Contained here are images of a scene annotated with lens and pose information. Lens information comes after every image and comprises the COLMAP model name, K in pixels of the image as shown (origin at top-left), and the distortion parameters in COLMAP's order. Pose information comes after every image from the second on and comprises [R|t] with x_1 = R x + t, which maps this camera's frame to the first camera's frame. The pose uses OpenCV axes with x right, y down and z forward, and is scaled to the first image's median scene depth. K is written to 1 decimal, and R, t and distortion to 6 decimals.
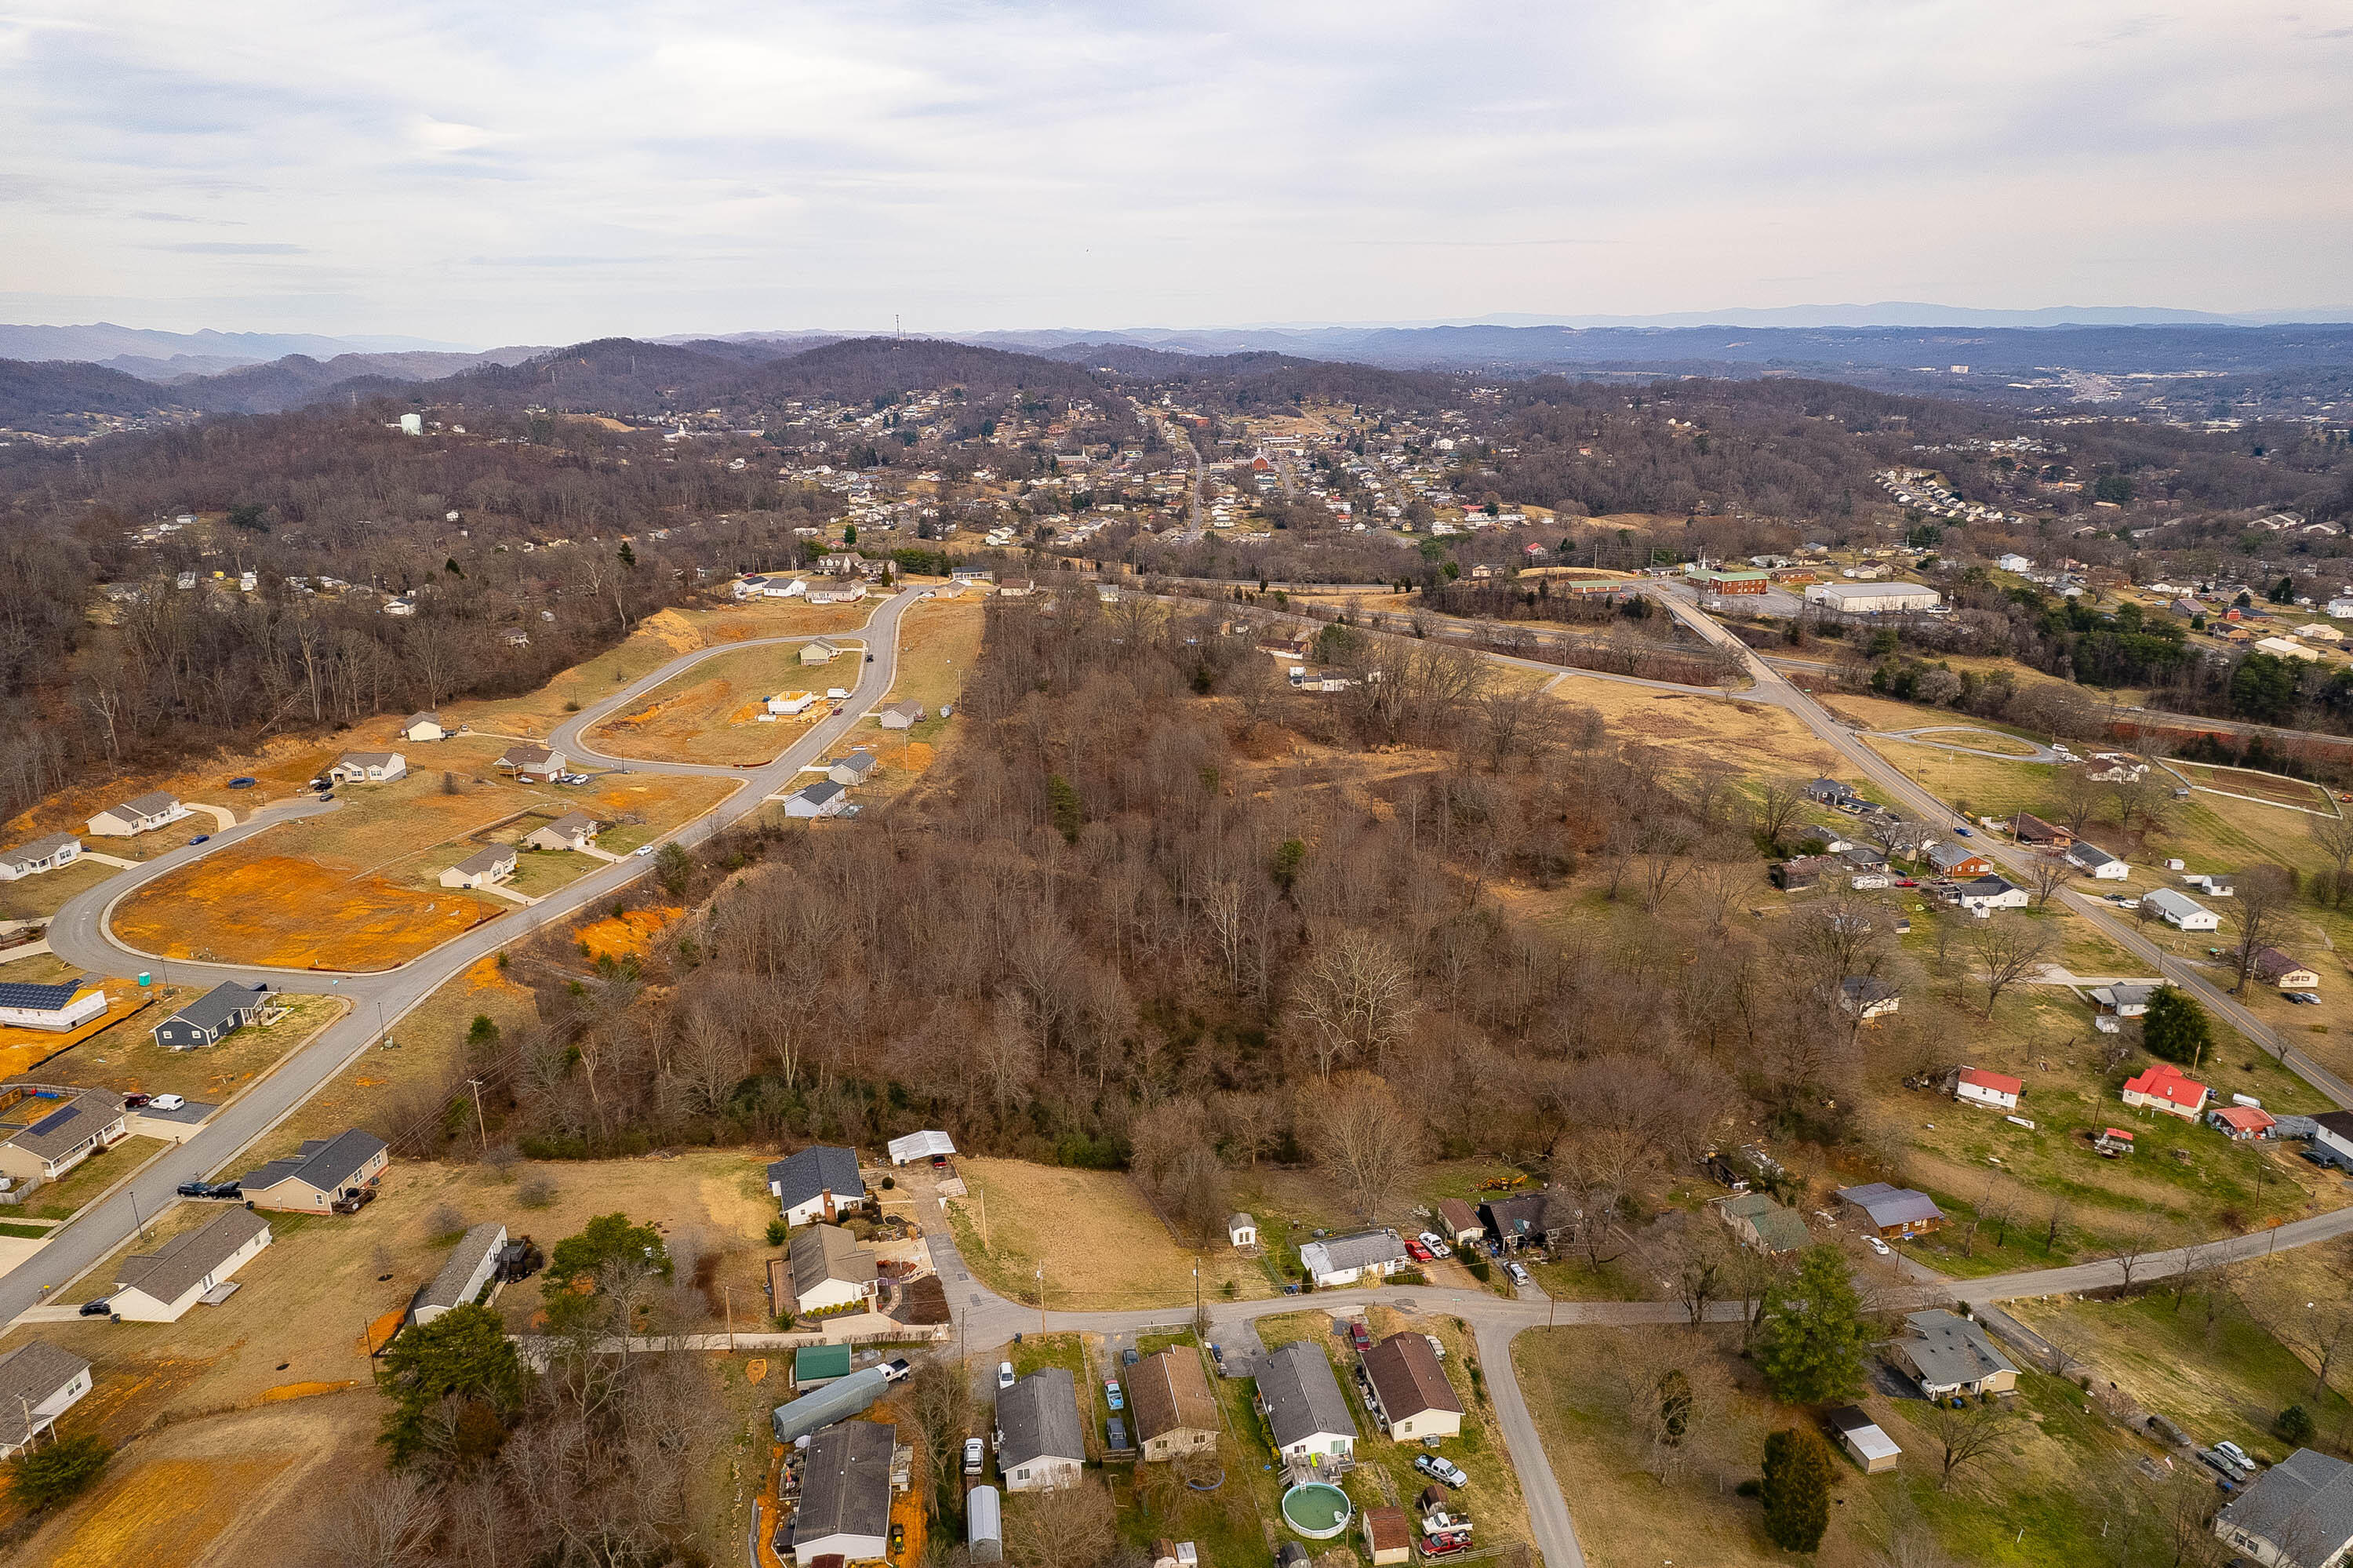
lens RADIAL K [[1503.5, 0, 1189.2], [0, 1503.5, 784.9], [0, 0, 1]] dist [-0.075885, 0.067907]
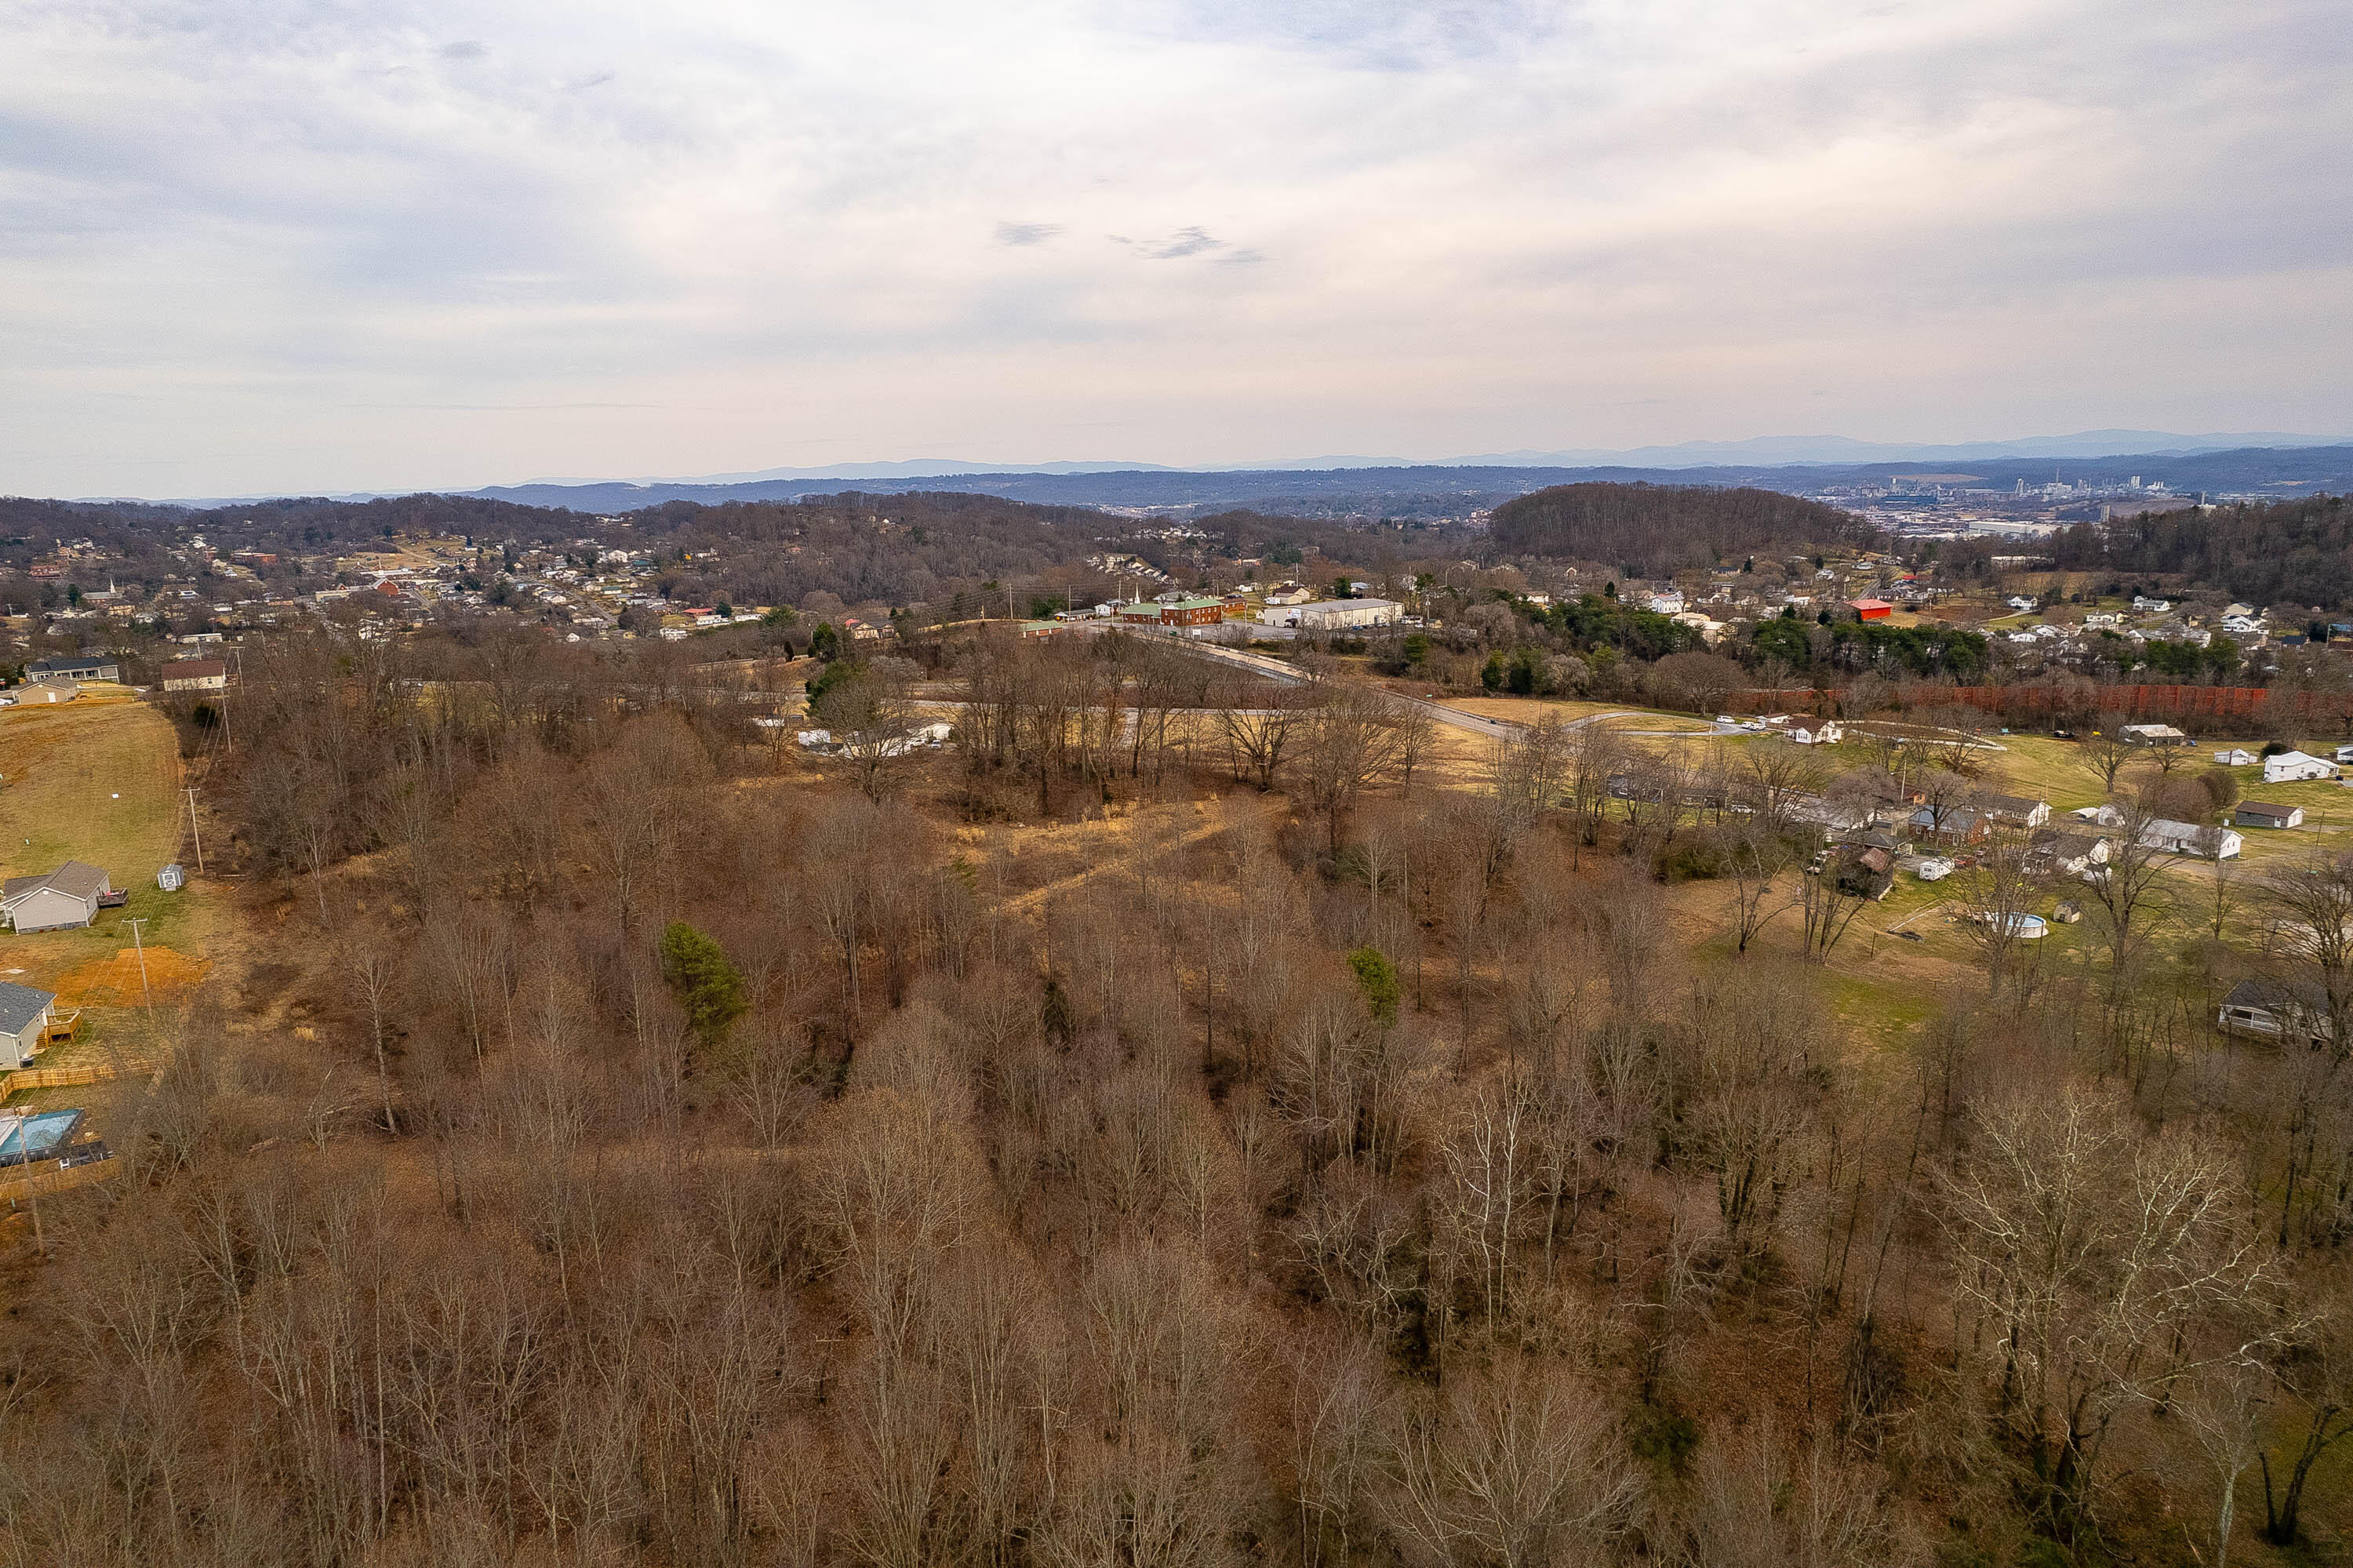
lens RADIAL K [[1503.5, 0, 1189.2], [0, 1503.5, 784.9], [0, 0, 1]] dist [-0.075885, 0.067907]
pose [[0.824612, -0.119210, 0.552996, -0.139849], [0.175446, 0.983236, -0.049662, 0.000355], [-0.537805, 0.137973, 0.831703, 0.413955]]
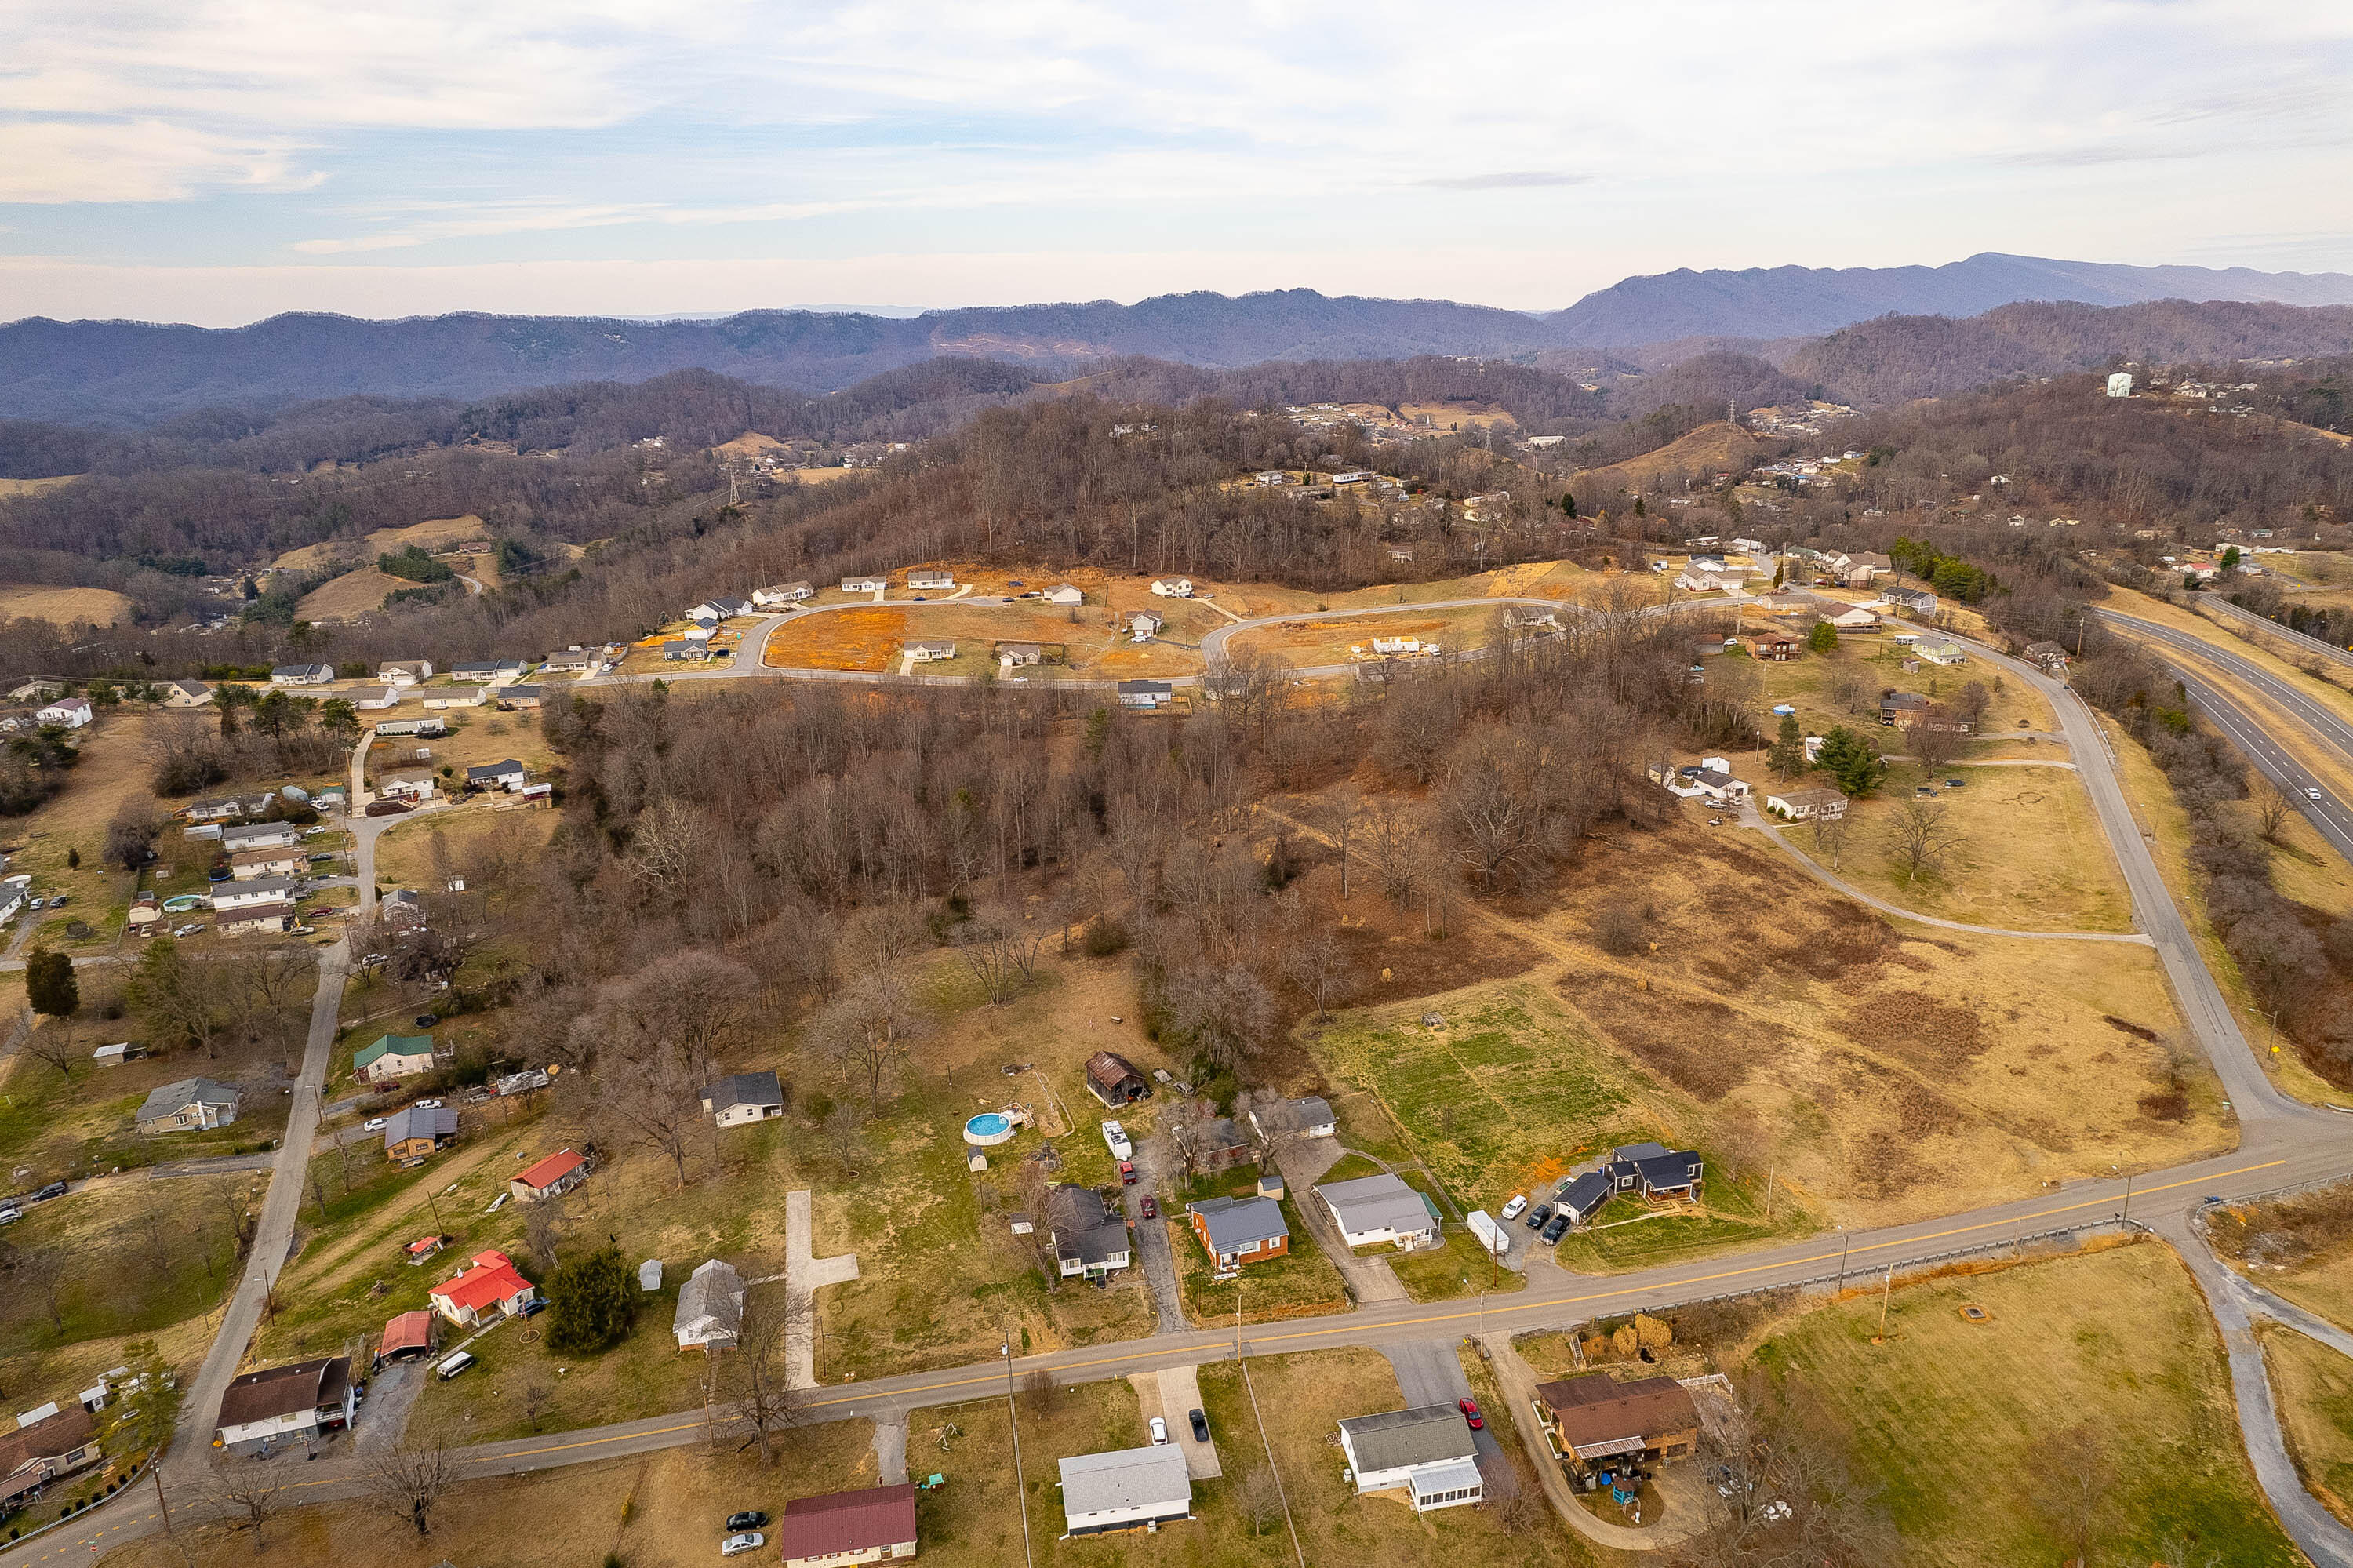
lens RADIAL K [[1503.5, 0, 1189.2], [0, 1503.5, 784.9], [0, 0, 1]] dist [-0.075885, 0.067907]
pose [[0.194381, 0.300400, -0.933796, 0.715551], [-0.266109, 0.932404, 0.244558, -0.177046], [0.944141, 0.200954, 0.261181, 0.558284]]
